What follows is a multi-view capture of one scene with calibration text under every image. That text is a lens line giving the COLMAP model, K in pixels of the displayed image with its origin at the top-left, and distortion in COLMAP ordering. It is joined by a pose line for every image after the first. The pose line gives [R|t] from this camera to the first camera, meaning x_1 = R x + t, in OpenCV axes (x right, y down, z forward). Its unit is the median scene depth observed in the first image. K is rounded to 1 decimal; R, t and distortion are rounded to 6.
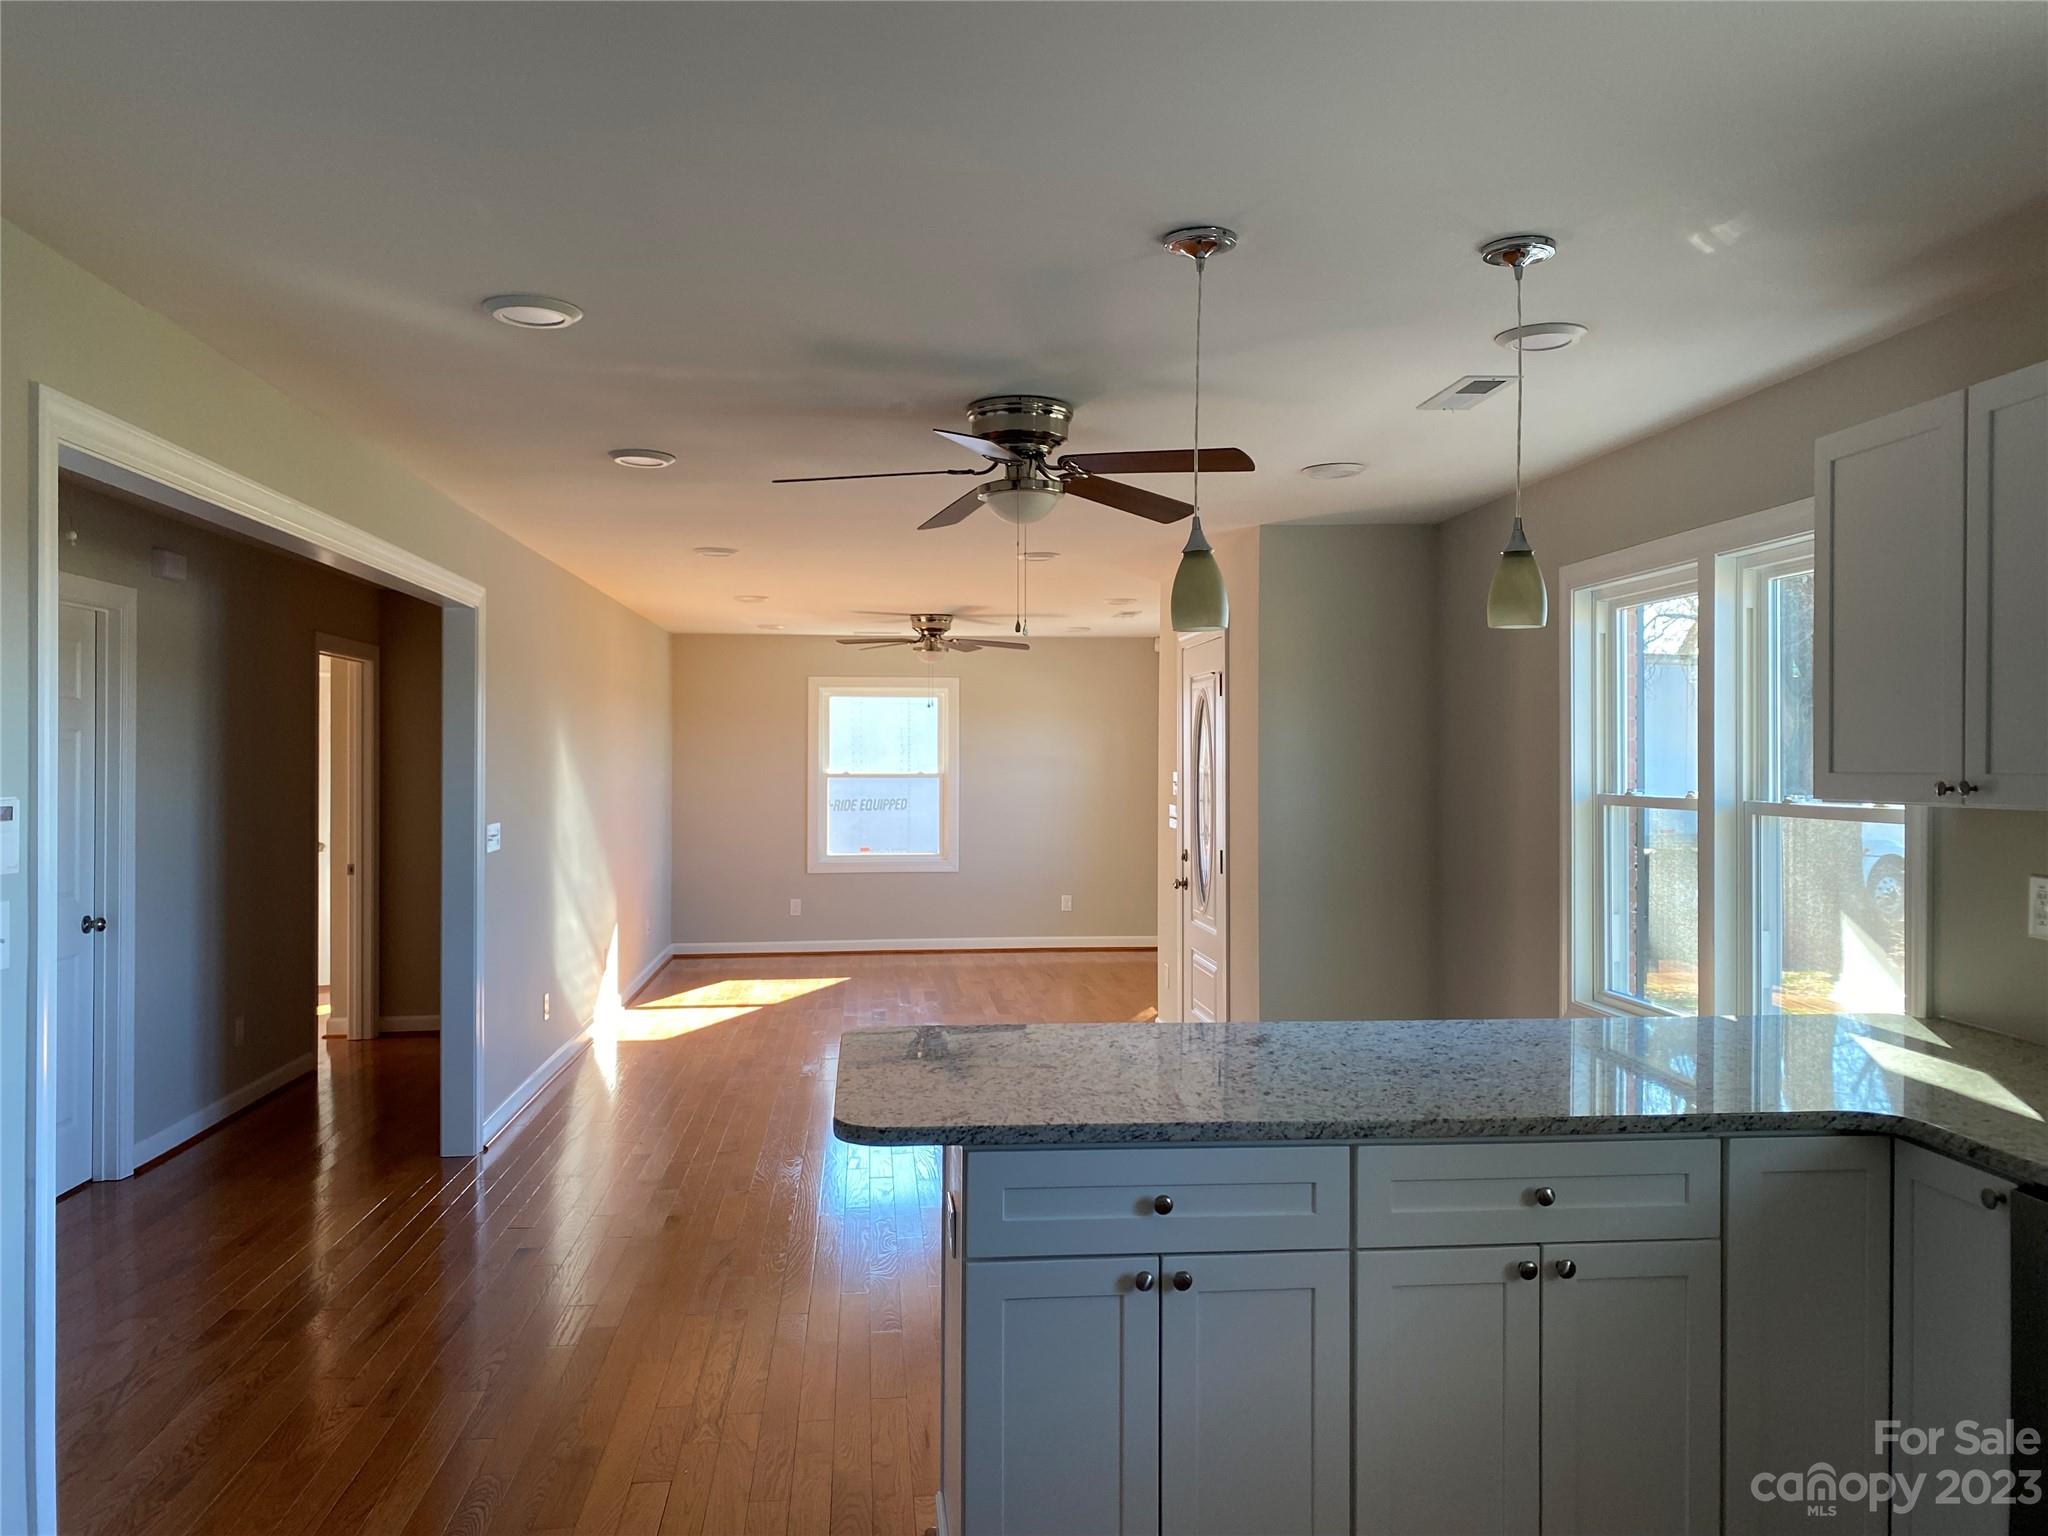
lens RADIAL K [[1569.1, 0, 1020.7], [0, 1569.1, 750.8], [0, 0, 1]] dist [0.084028, -0.082432]
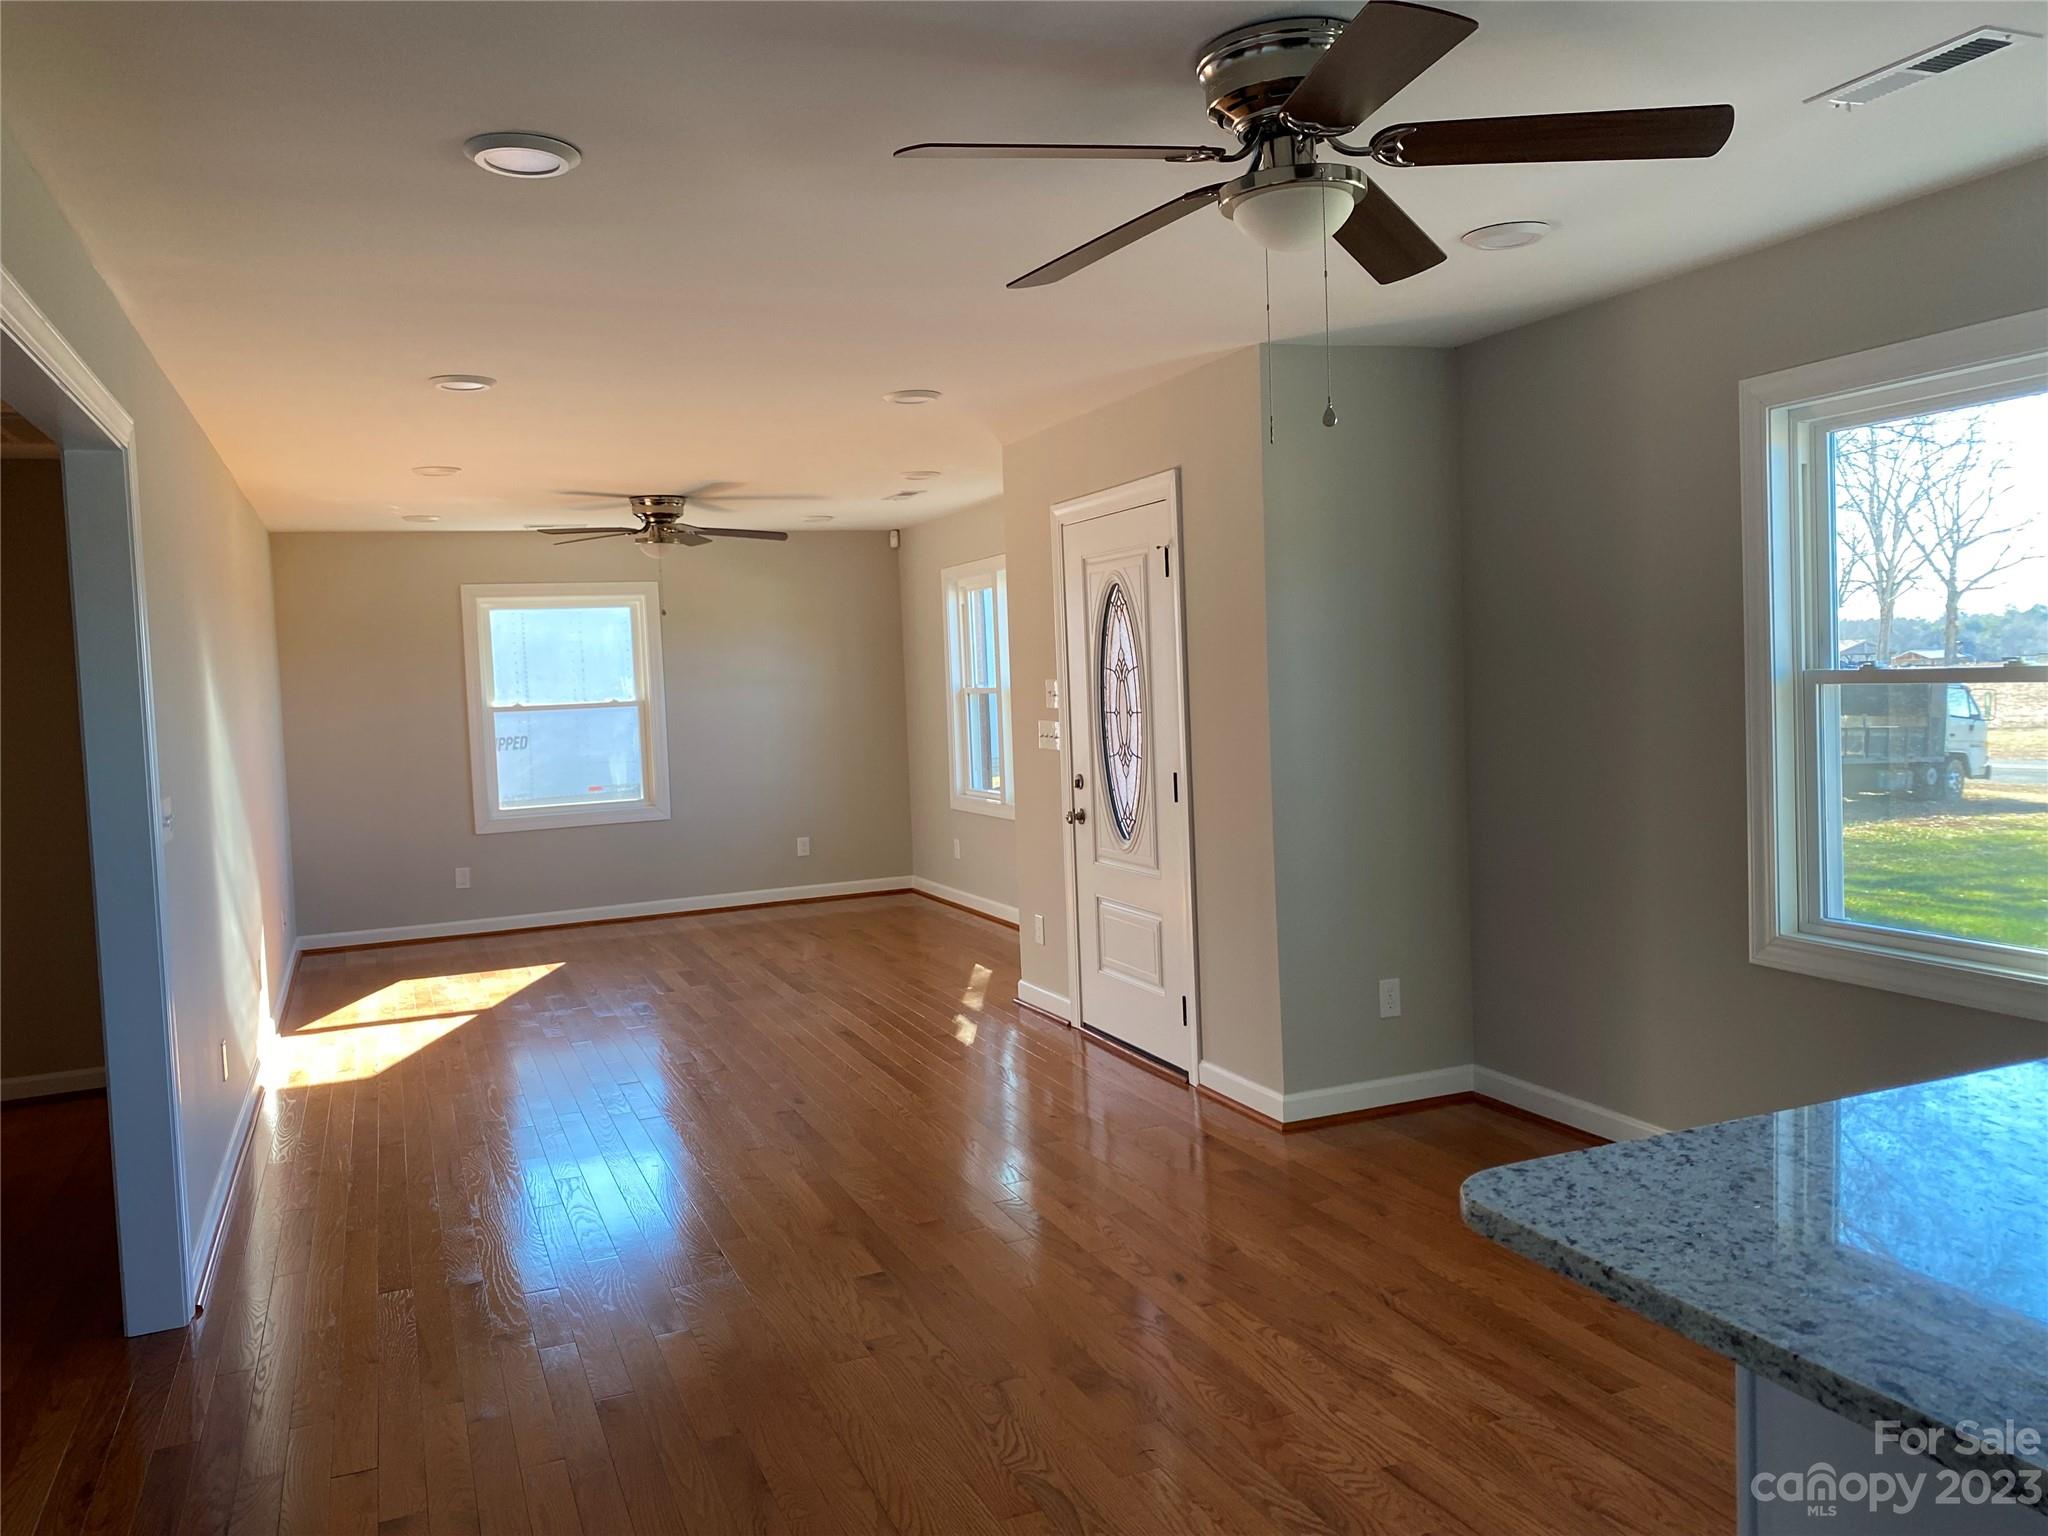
lens RADIAL K [[1565.7, 0, 1024.0], [0, 1565.7, 768.0], [0, 0, 1]] dist [0.033675, -0.008470]
pose [[0.953504, -0.057499, 0.295845, -0.119487], [0.039809, 0.997059, 0.065480, 0.004443], [-0.298740, -0.050658, 0.952989, 0.186303]]
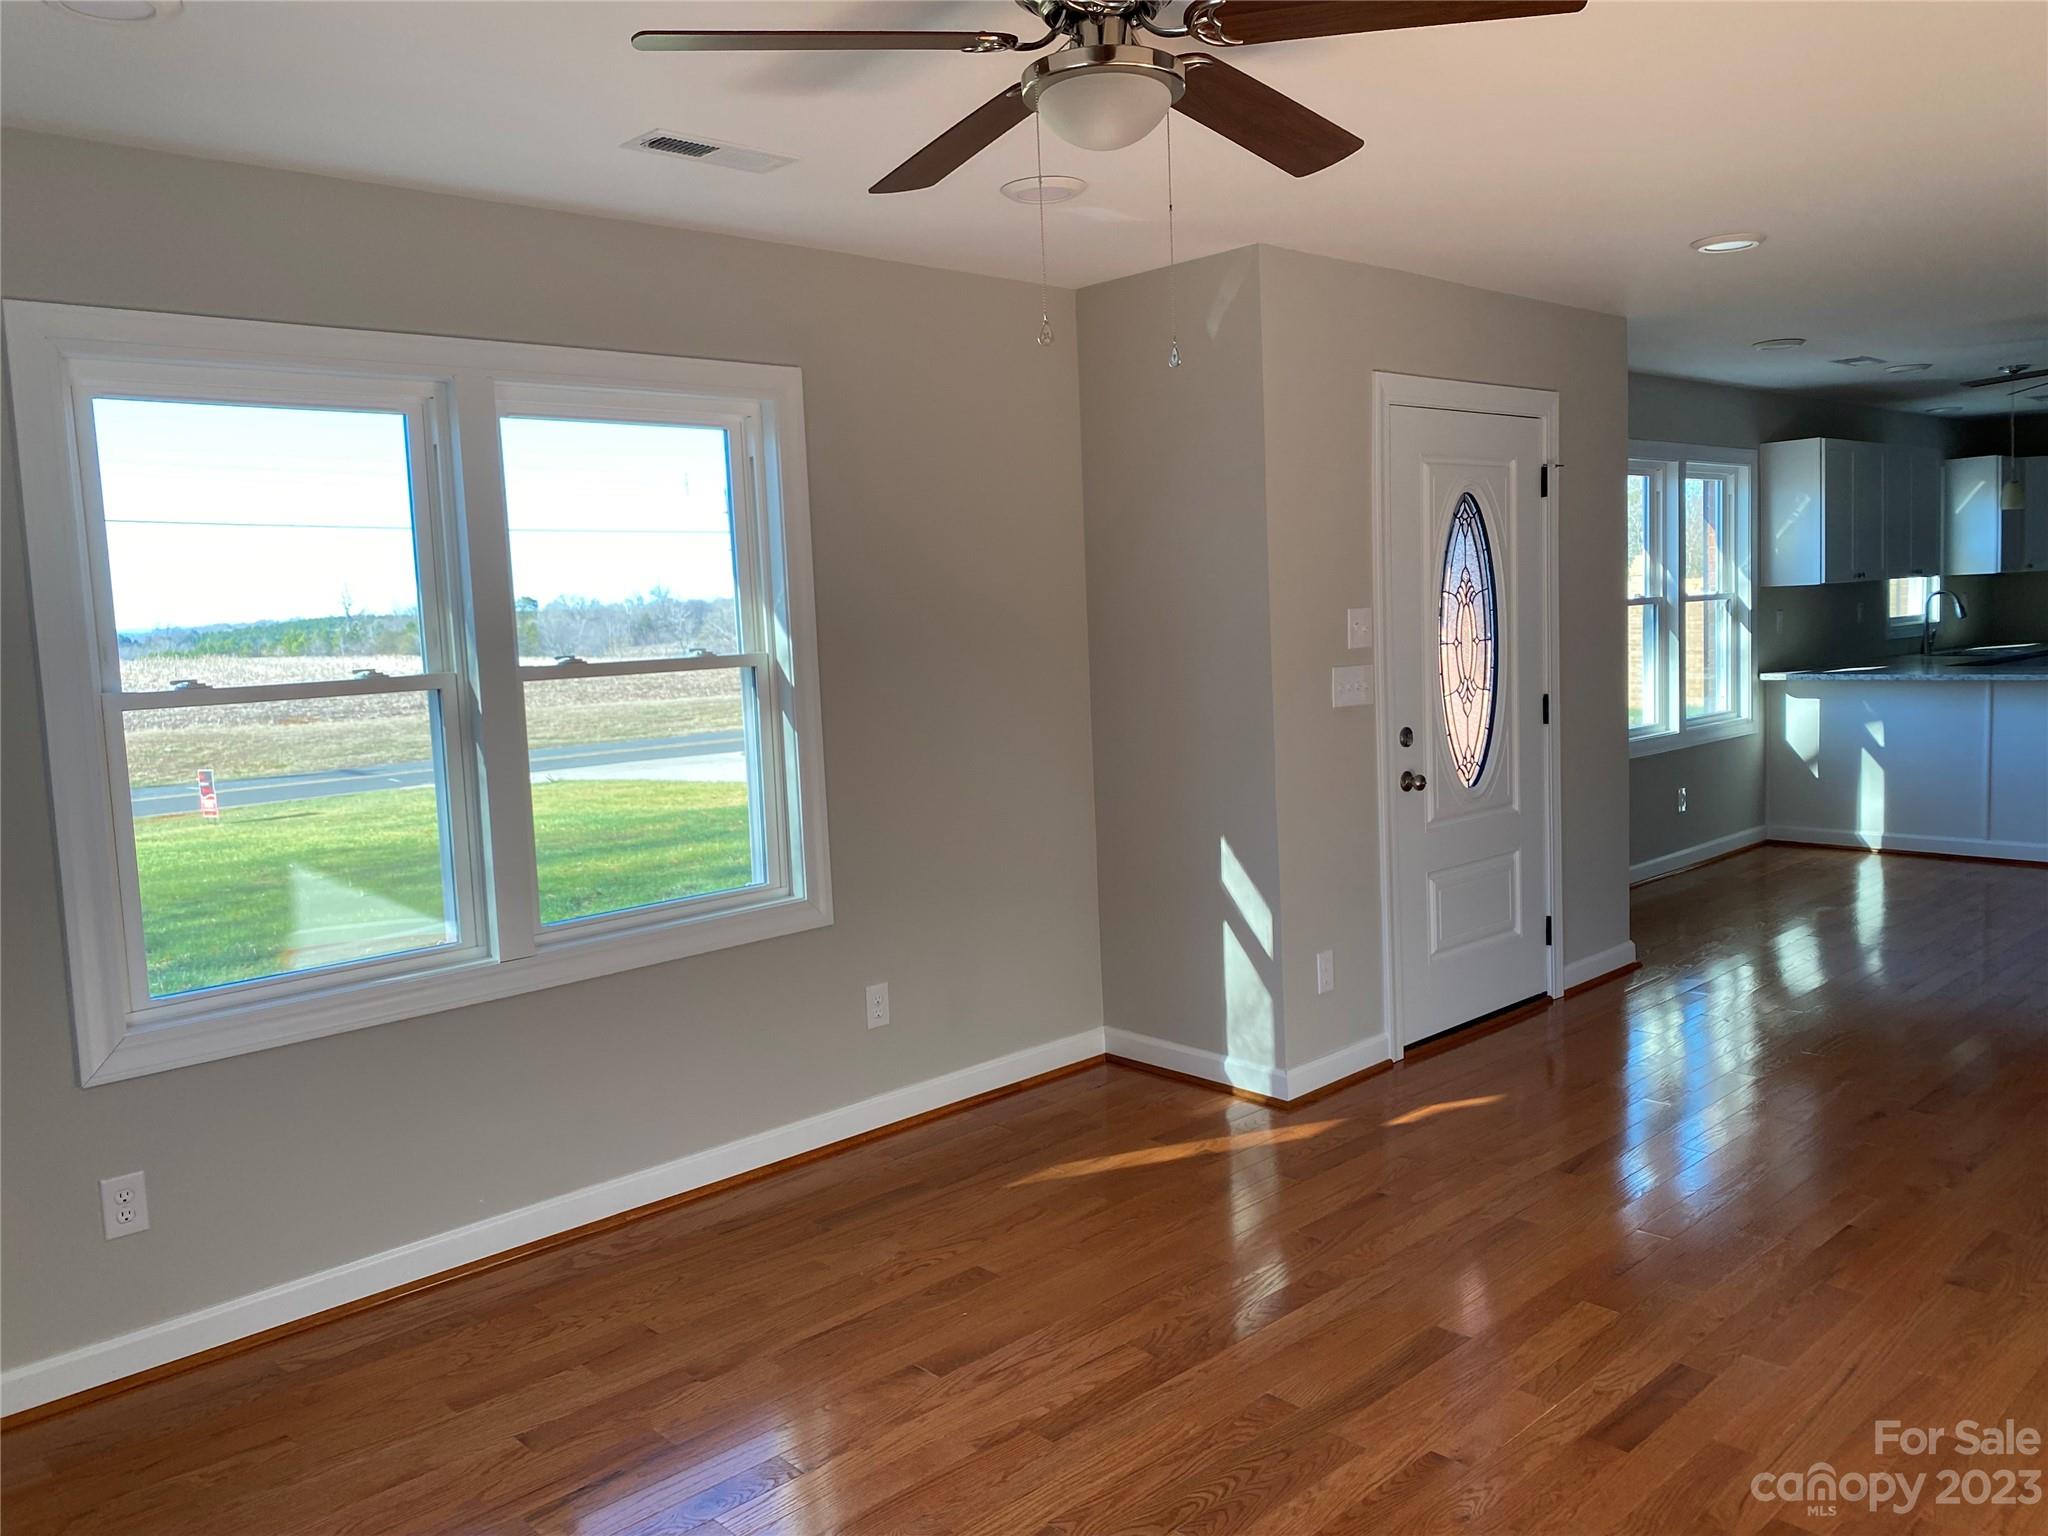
lens RADIAL K [[1569.1, 0, 1020.7], [0, 1569.1, 750.8], [0, 0, 1]] dist [0.084028, -0.082432]
pose [[-0.603556, -0.046333, 0.795973, -0.231519], [0.043656, 0.994892, 0.091015, 0.005806], [-0.796125, 0.089682, -0.598450, 1.135657]]
